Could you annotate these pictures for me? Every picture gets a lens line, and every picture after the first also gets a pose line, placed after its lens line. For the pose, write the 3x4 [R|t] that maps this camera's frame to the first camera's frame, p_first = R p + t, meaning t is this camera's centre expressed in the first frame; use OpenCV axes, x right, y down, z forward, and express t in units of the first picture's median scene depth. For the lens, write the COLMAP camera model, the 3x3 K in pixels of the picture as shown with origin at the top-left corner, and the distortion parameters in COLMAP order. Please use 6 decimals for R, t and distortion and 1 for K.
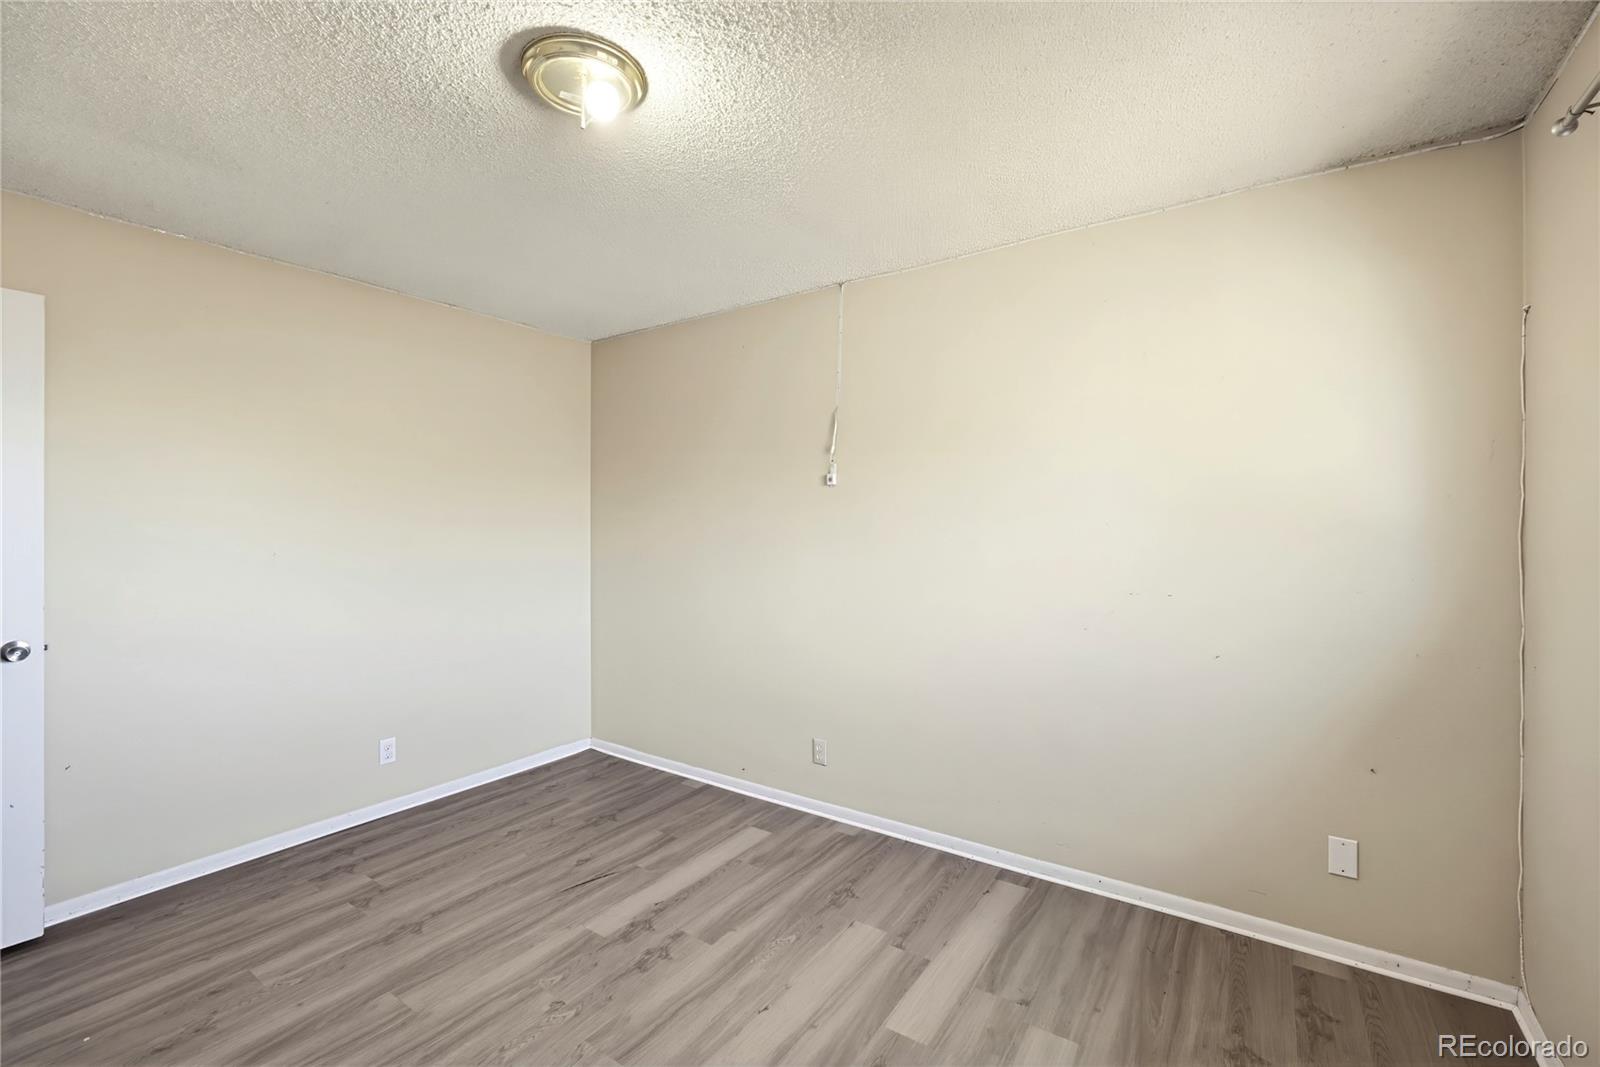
lens RADIAL K [[683.3, 0, 792.4], [0, 683.3, 531.5], [0, 0, 1]] dist [-0.016210, 0.001150]
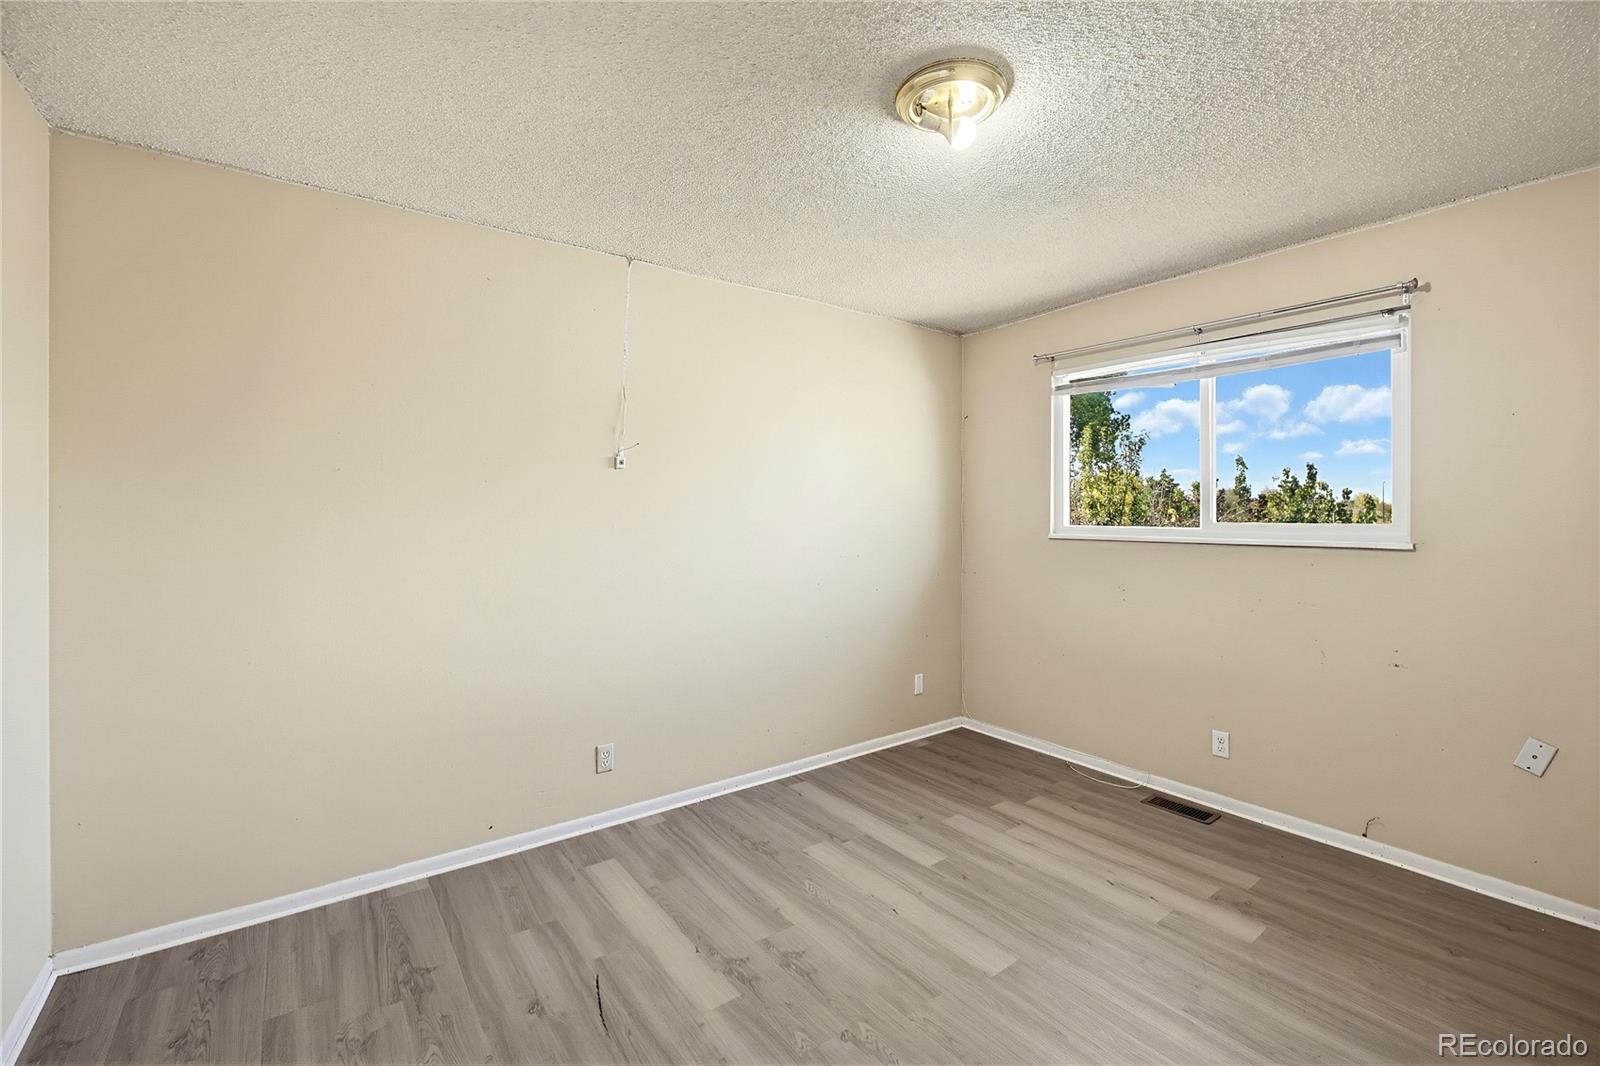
lens RADIAL K [[683.3, 0, 778.0], [0, 683.3, 509.8], [0, 0, 1]] dist [-0.016210, 0.001150]
pose [[0.326957, 0.008349, 0.945002, -0.909854], [0.010722, 0.999864, -0.012543, 0.004215], [-0.944978, 0.014234, 0.326823, 0.575133]]
